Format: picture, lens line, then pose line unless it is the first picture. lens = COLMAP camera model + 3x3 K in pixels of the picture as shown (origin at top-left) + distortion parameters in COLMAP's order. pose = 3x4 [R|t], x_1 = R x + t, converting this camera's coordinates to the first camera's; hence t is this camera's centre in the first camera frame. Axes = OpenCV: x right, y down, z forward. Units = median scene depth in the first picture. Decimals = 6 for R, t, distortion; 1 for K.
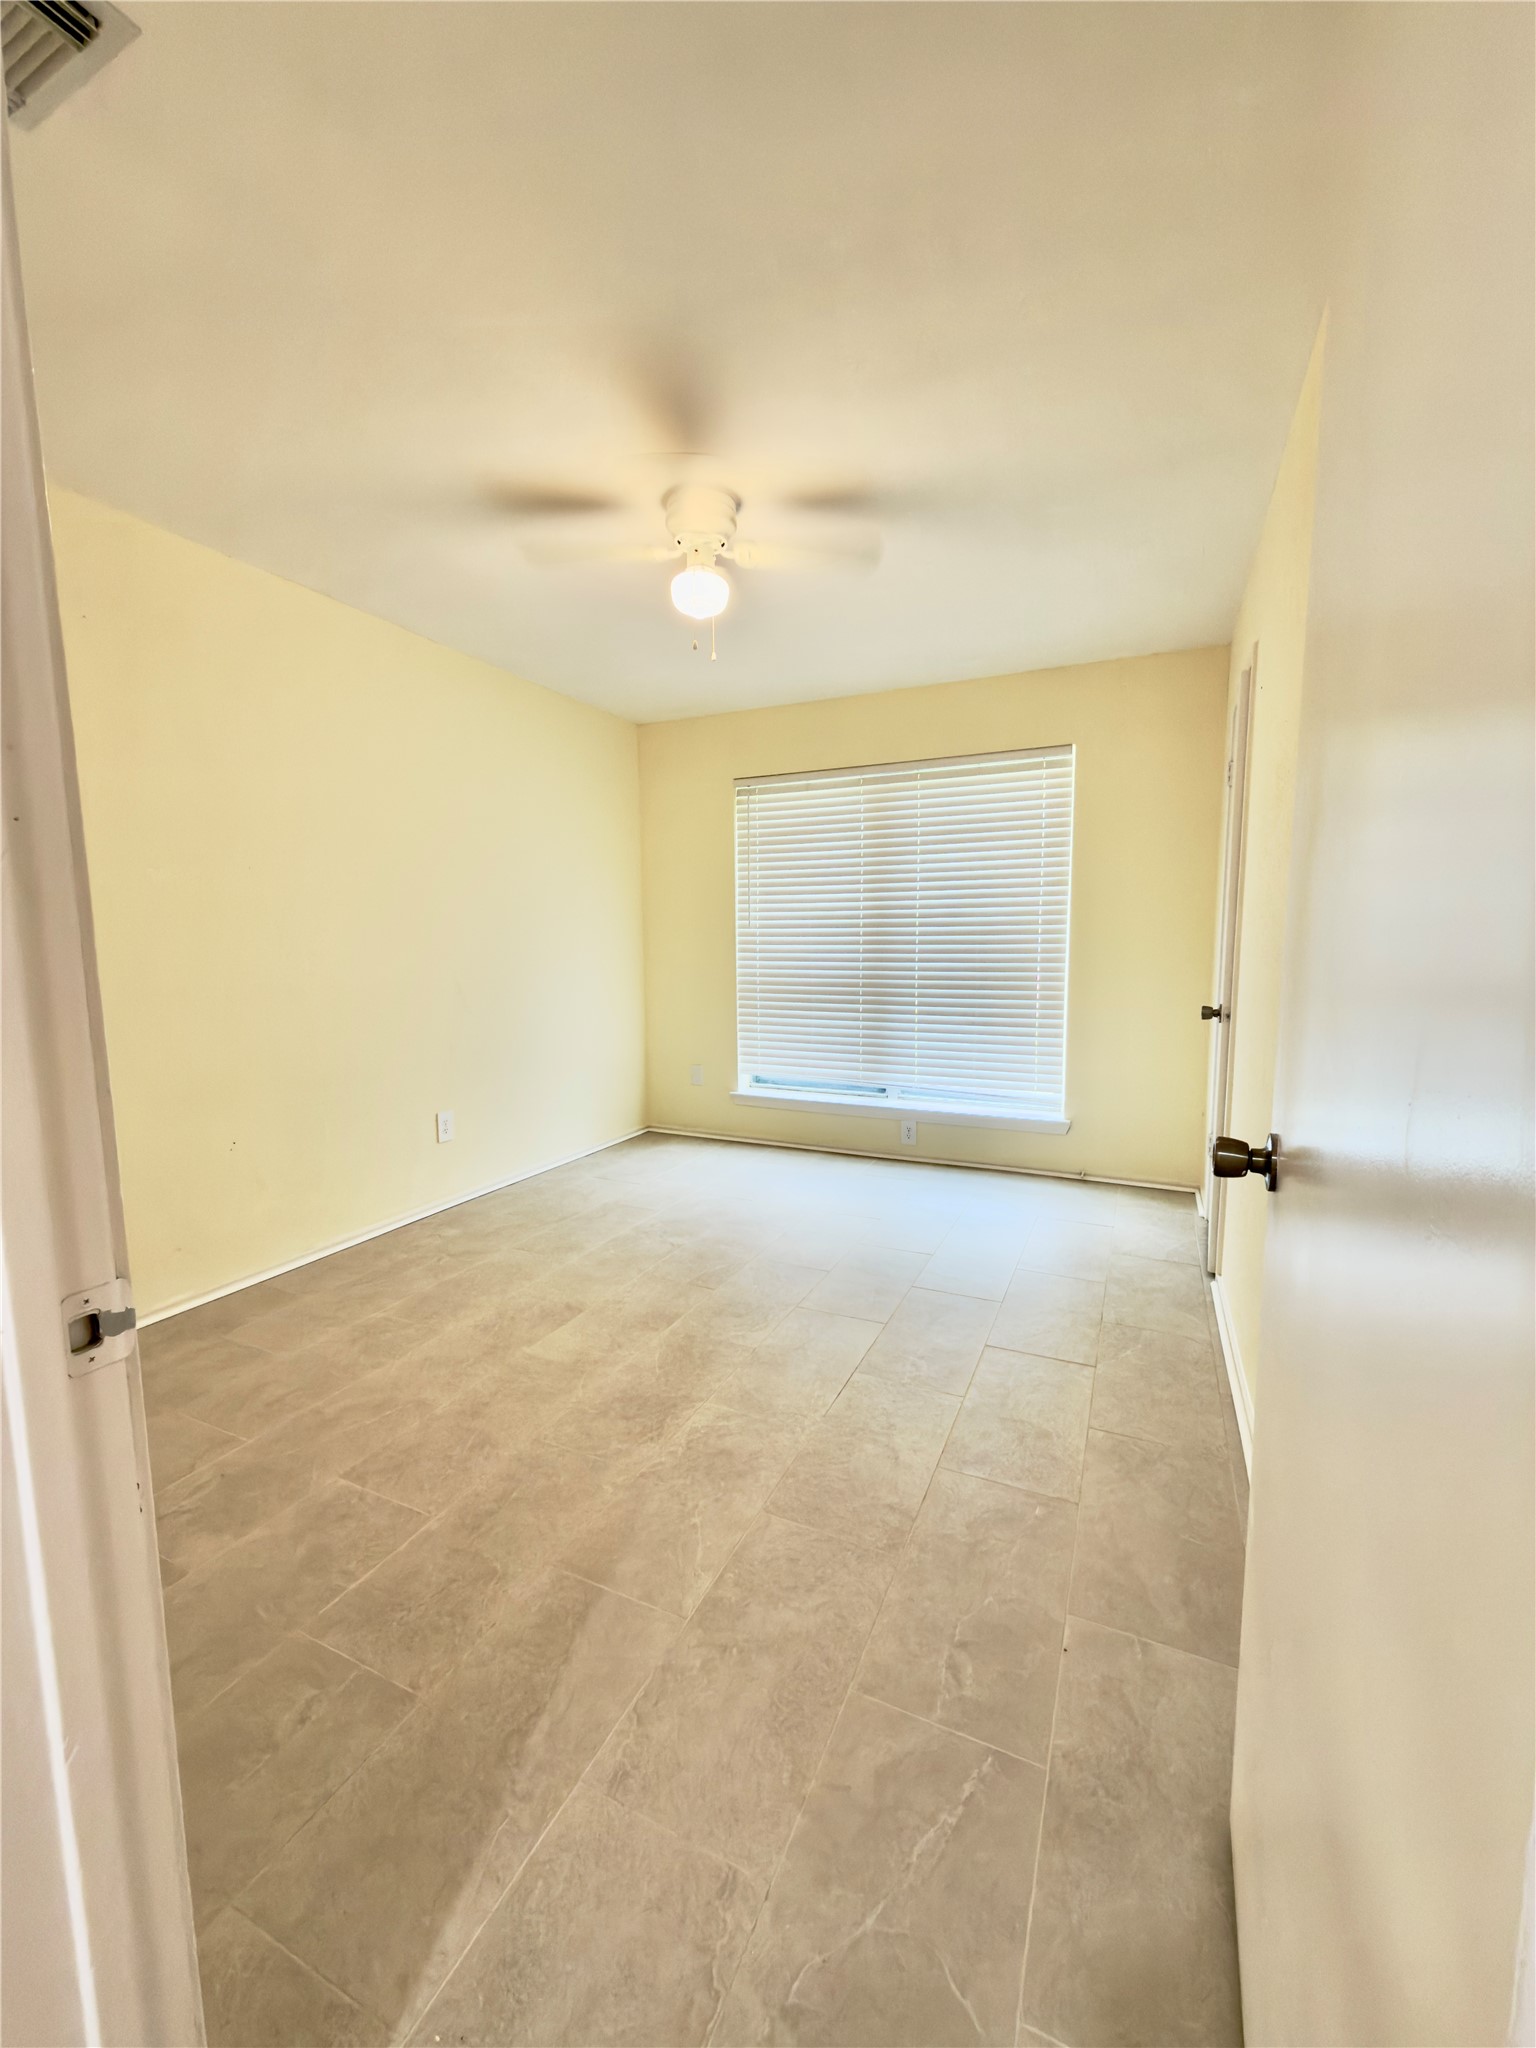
lens RADIAL K [[812.9, 0, 765.7], [0, 812.9, 1034.2], [0, 0, 1]] dist [-0.000383, 0.000616]
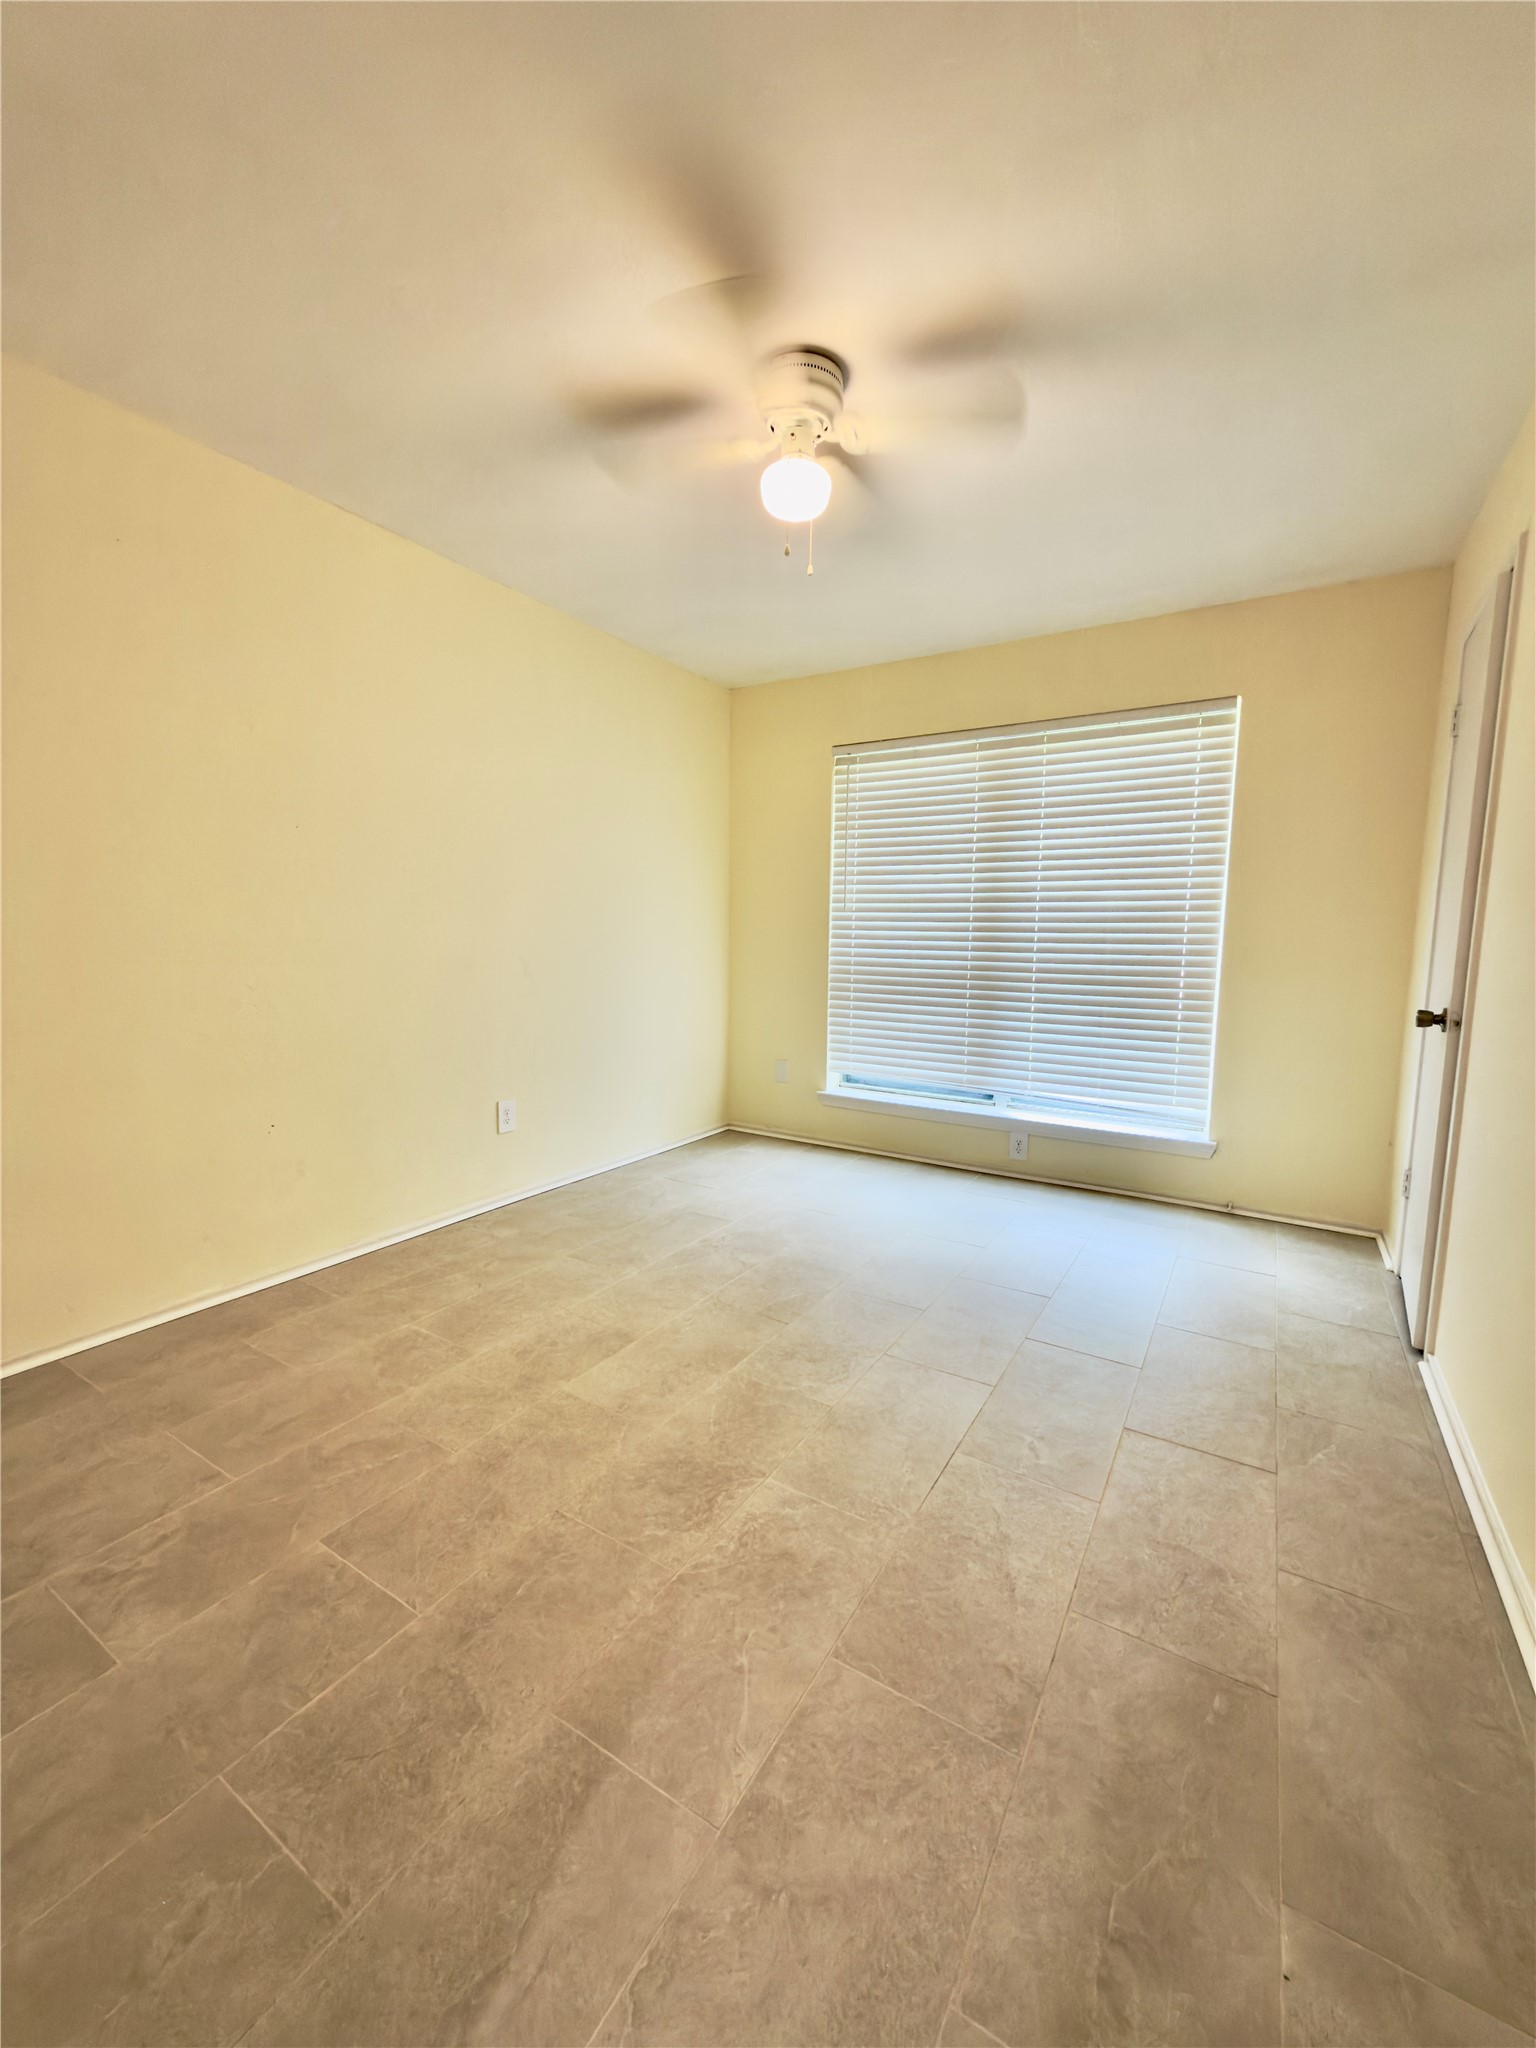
lens RADIAL K [[812.9, 0, 767.9], [0, 812.9, 1028.5], [0, 0, 1]] dist [-0.000383, 0.000616]
pose [[0.993154, 0.033963, -0.111766, 0.001523], [-0.034218, 0.999414, -0.000362, 0.006366], [0.111688, 0.004184, 0.993735, 0.183598]]
